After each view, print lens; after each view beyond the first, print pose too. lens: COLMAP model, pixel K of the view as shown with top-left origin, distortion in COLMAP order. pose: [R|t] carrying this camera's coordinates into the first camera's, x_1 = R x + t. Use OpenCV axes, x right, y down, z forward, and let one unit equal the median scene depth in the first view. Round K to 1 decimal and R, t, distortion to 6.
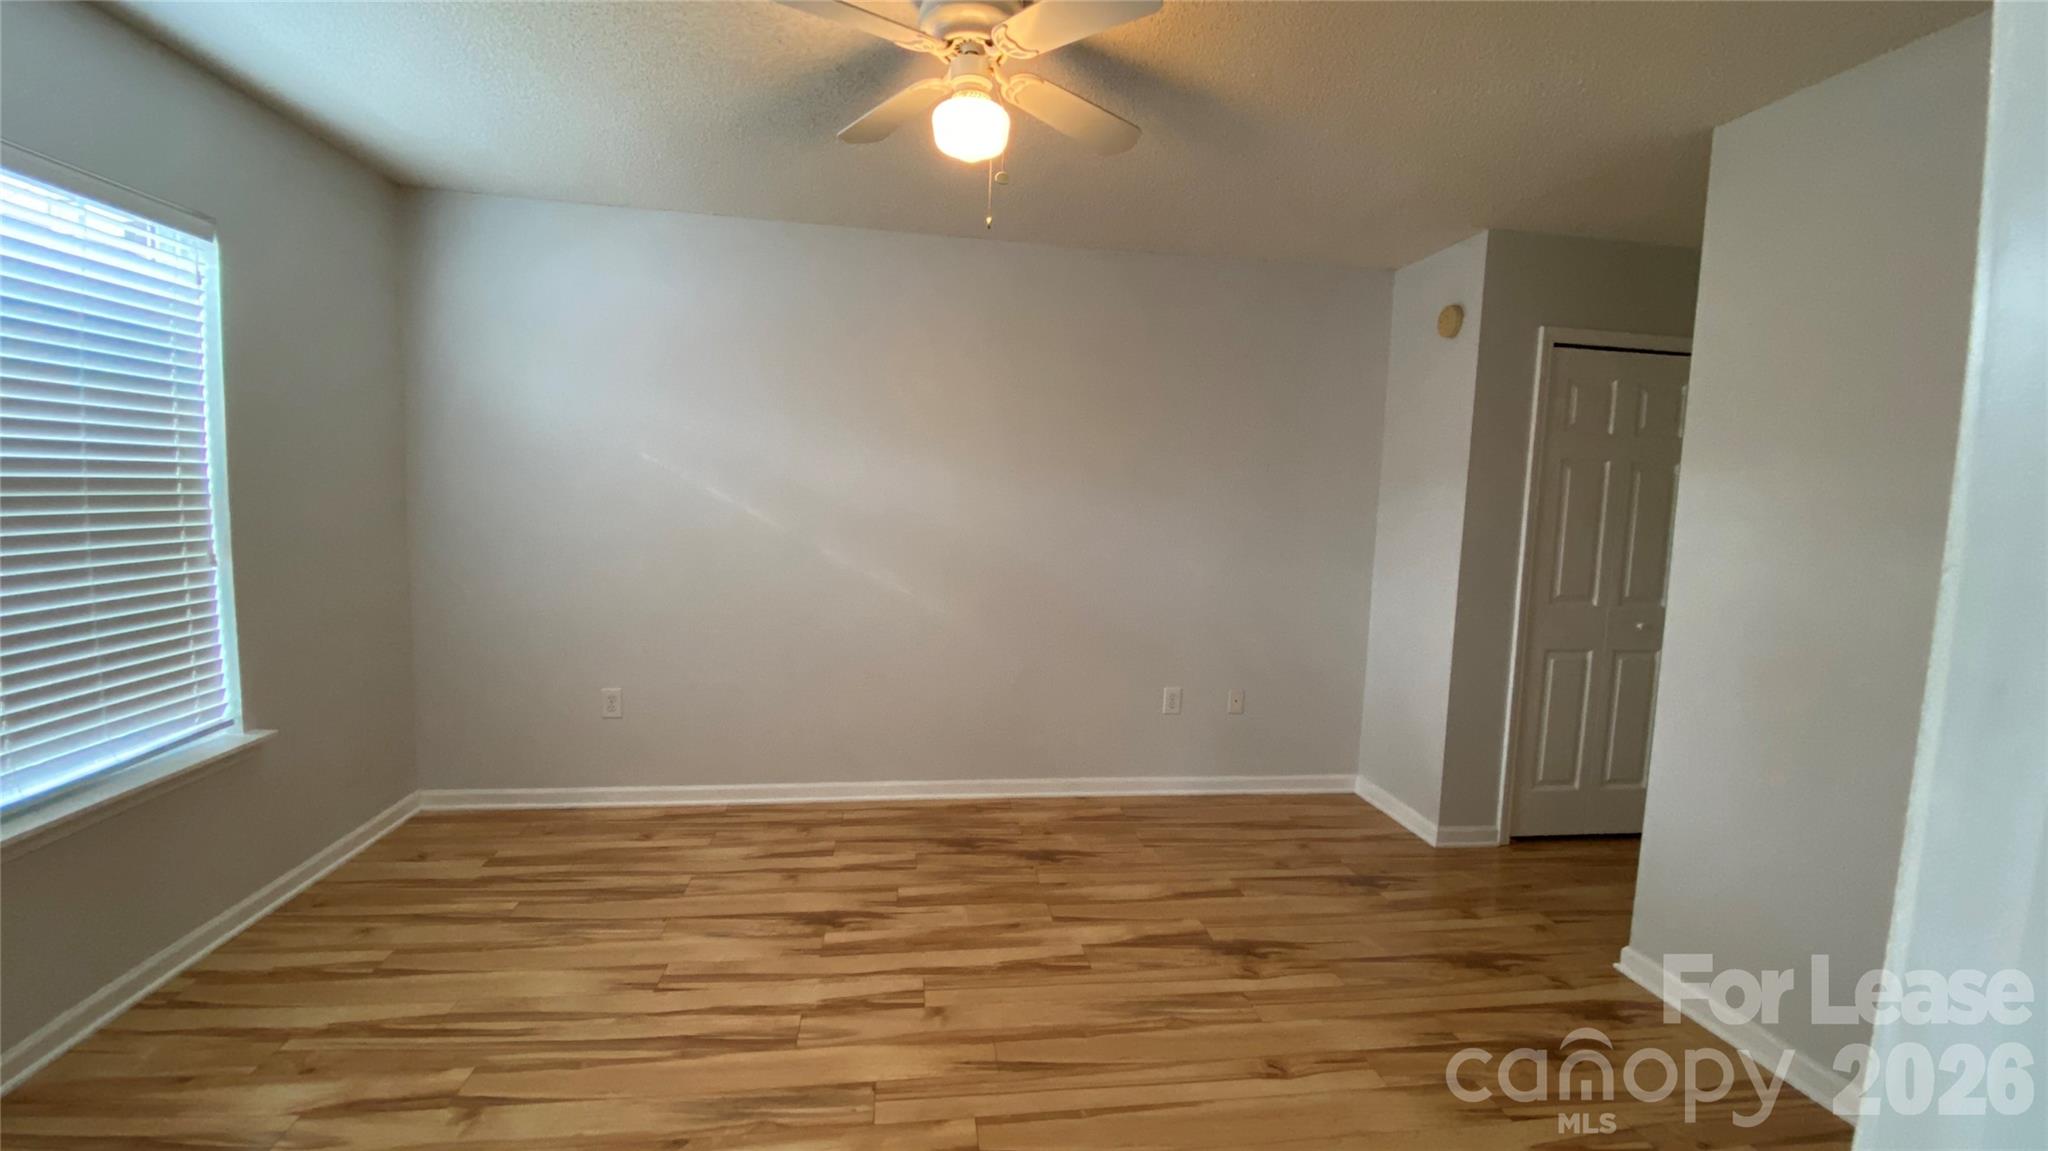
lens RADIAL K [[830.2, 0, 1033.5], [0, 830.2, 572.0], [0, 0, 1]] dist [-0.014744, -0.003612]
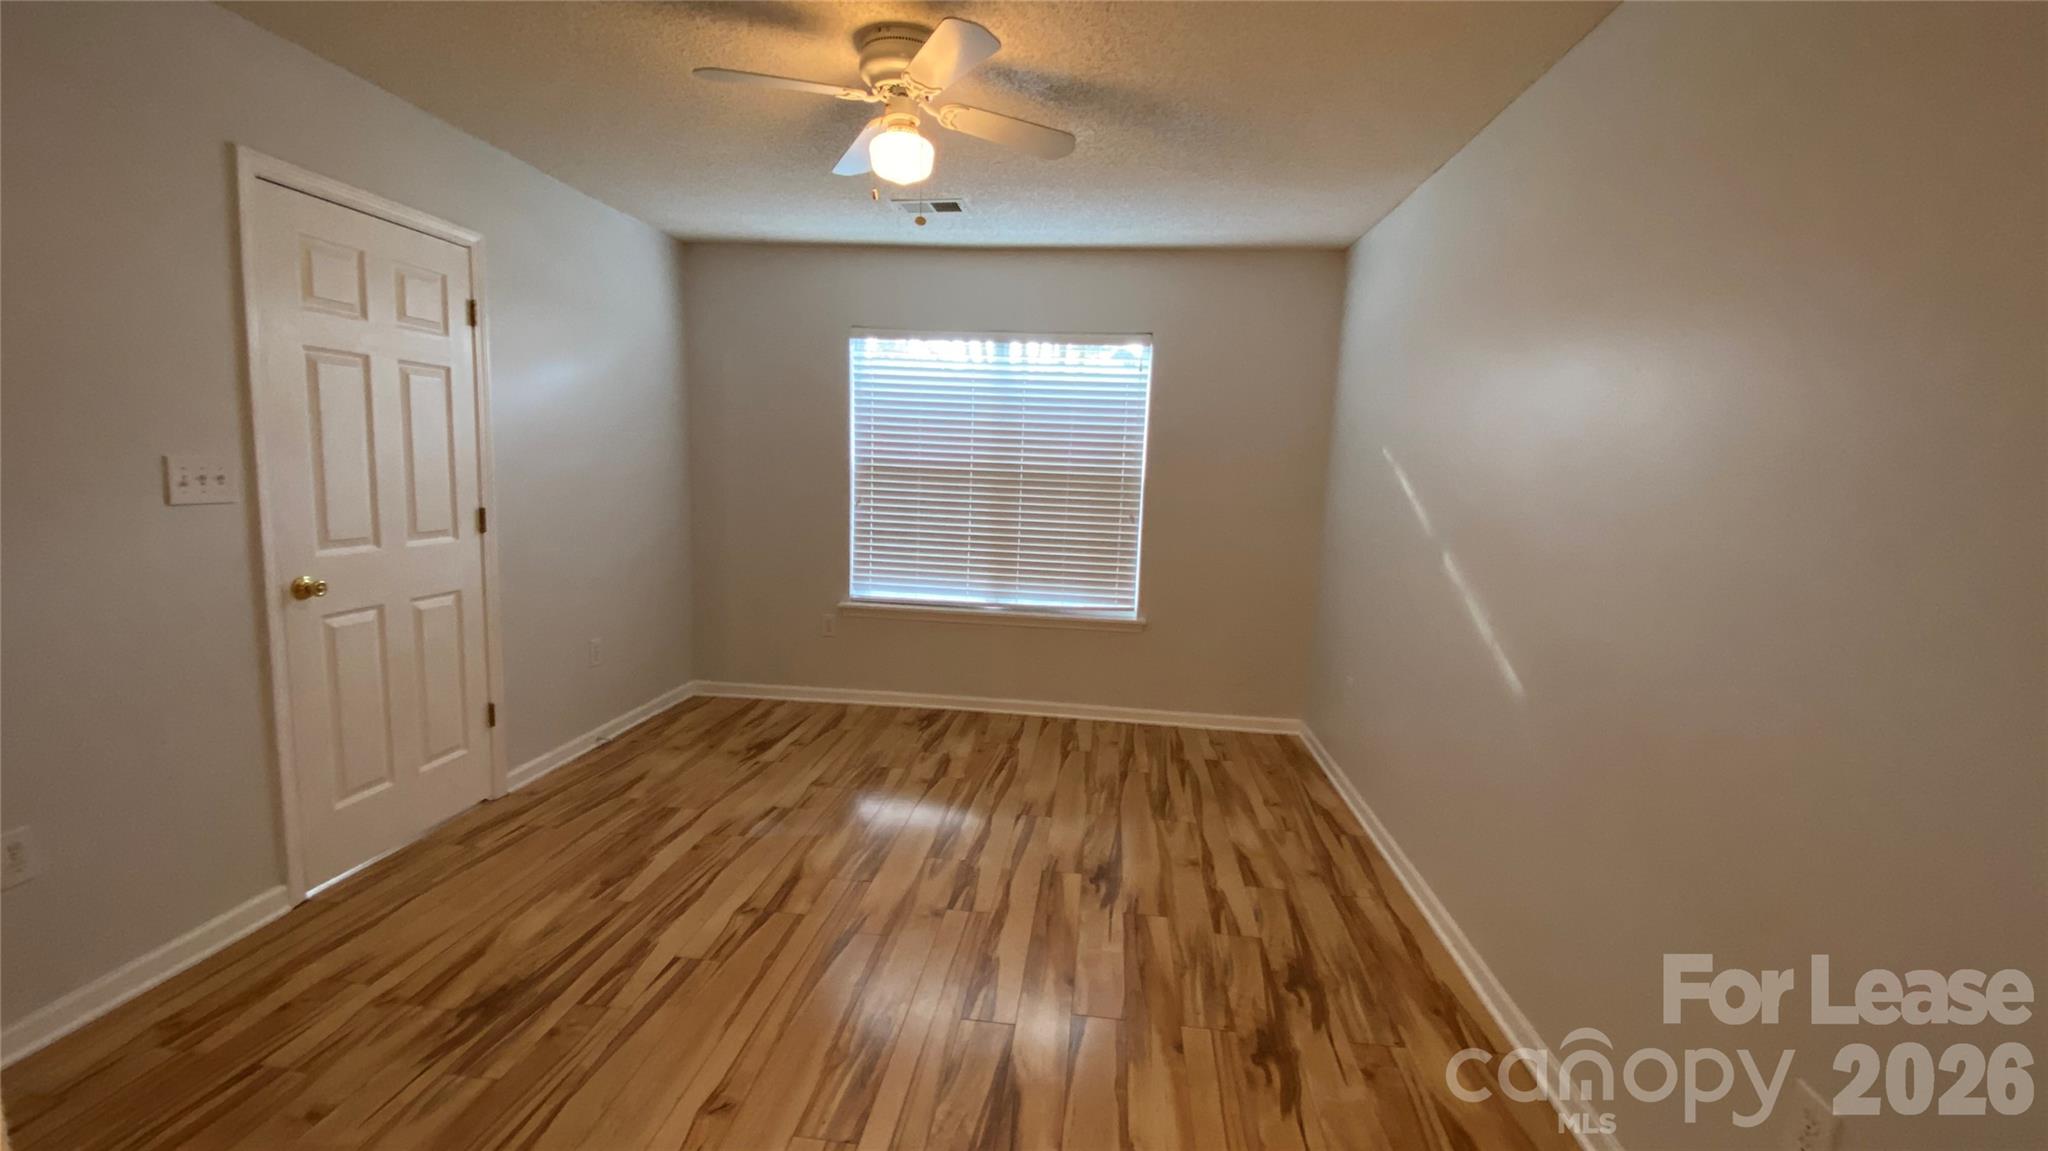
lens RADIAL K [[830.2, 0, 1041.8], [0, 830.2, 568.0], [0, 0, 1]] dist [-0.014744, -0.003612]
pose [[-0.231225, 0.086415, -0.969055, 0.725194], [-0.151611, 0.980679, 0.123628, -0.084235], [0.961015, 0.175505, -0.213656, 1.015926]]
